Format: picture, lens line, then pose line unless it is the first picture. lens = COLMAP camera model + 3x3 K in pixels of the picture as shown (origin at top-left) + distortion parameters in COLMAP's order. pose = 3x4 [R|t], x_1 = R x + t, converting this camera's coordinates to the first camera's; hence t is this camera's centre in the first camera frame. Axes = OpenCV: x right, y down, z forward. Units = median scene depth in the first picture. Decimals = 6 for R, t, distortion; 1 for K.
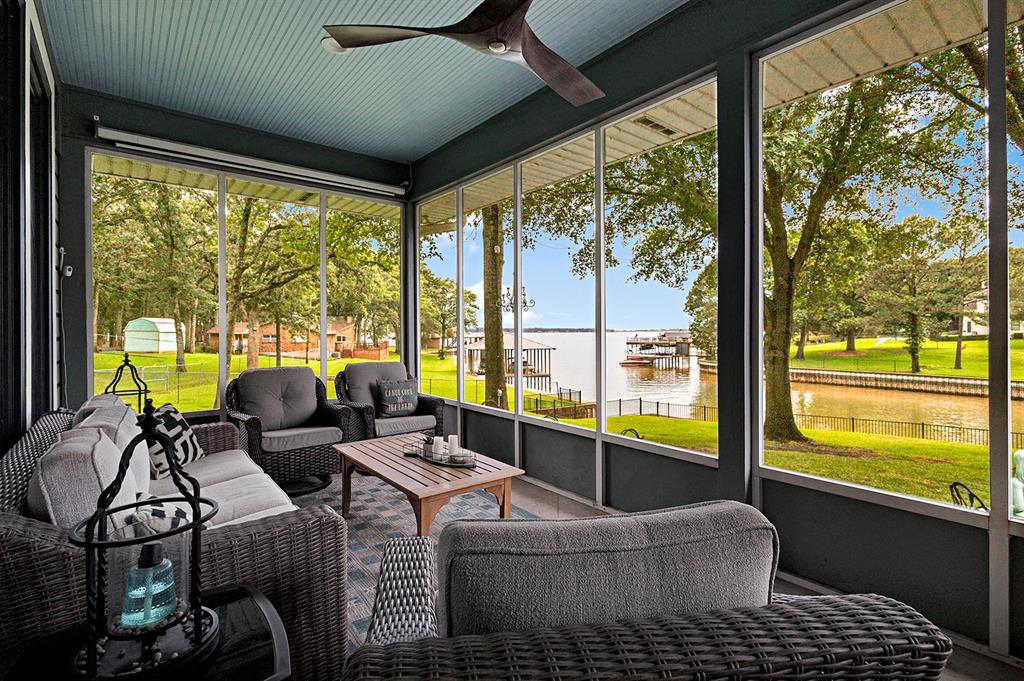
lens RADIAL K [[476.1, 0, 506.5], [0, 476.1, 342.5], [0, 0, 1]] dist [0.004467, 0.000696]
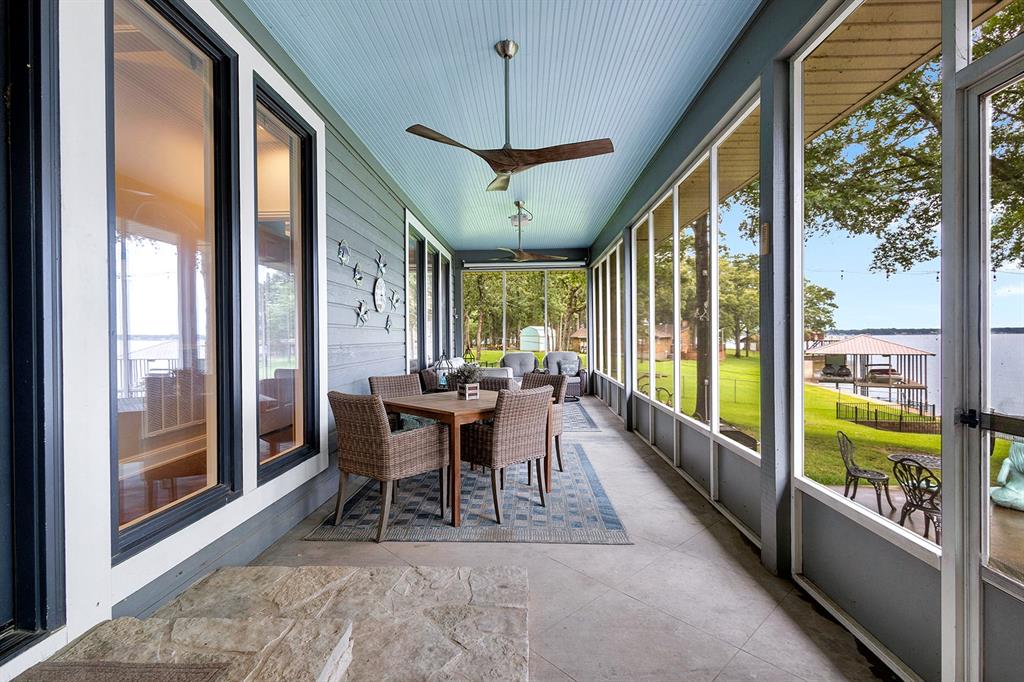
lens RADIAL K [[476.1, 0, 516.3], [0, 476.1, 349.2], [0, 0, 1]] dist [0.004467, 0.000696]
pose [[0.762170, 0.010891, -0.647285, 0.124296], [-0.006180, 0.999935, 0.009548, 0.001668], [0.647348, -0.003277, 0.762188, -0.096805]]
